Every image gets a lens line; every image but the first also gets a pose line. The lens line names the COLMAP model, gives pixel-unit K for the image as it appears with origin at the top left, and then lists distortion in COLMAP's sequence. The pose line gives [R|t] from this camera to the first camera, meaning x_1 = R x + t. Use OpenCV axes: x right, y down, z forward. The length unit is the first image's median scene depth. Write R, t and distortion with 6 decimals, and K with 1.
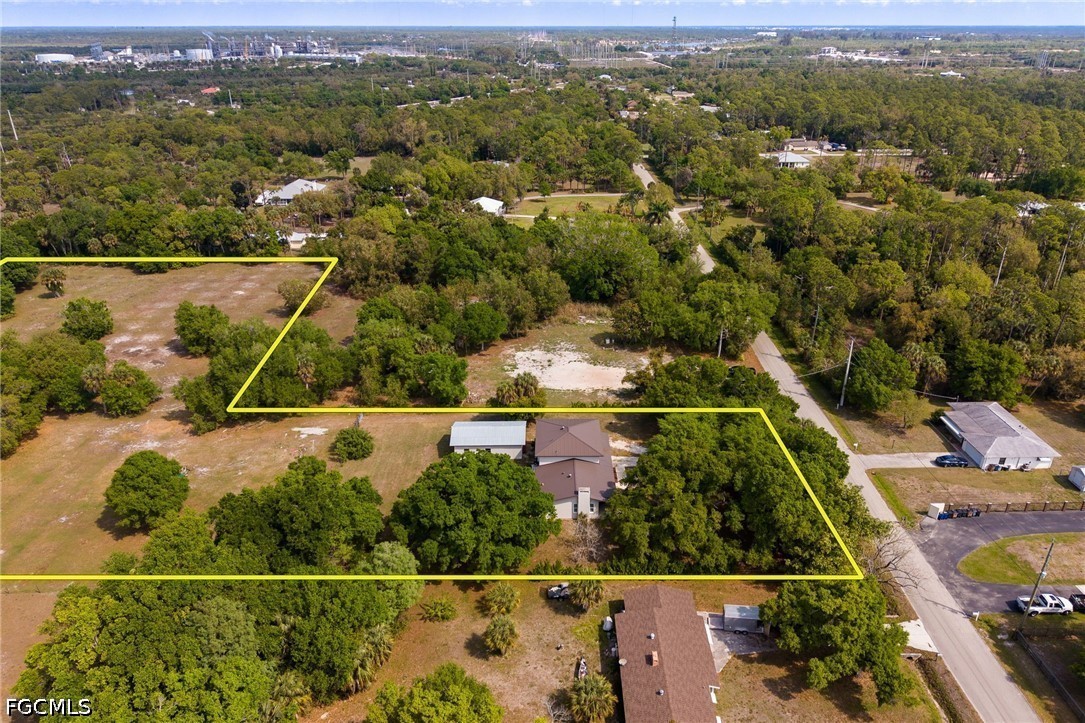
lens RADIAL K [[444.9, 0, 549.1], [0, 444.9, 355.8], [0, 0, 1]] dist [0.001803, -0.000321]
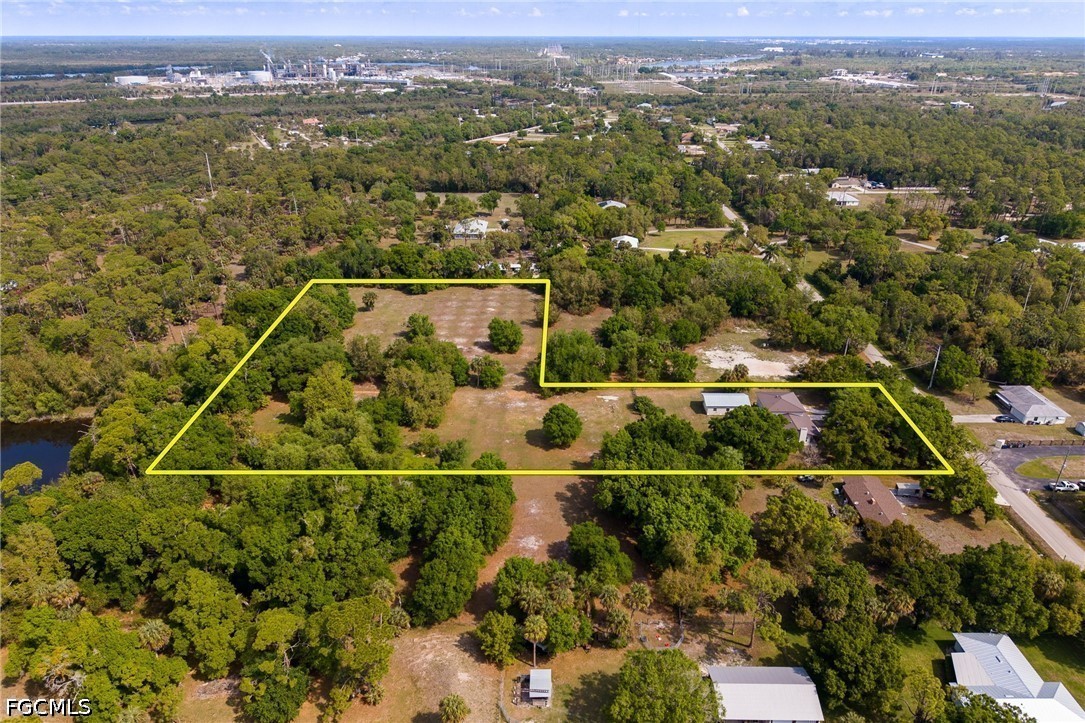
lens RADIAL K [[438.9, 0, 539.5], [0, 438.9, 350.6], [0, 0, 1]] dist [0.001372, -0.000571]
pose [[0.999829, 0.010325, -0.015363, -0.593104], [-0.010484, 0.999892, -0.010273, 0.008771], [0.015256, 0.010432, 0.999829, -0.491523]]
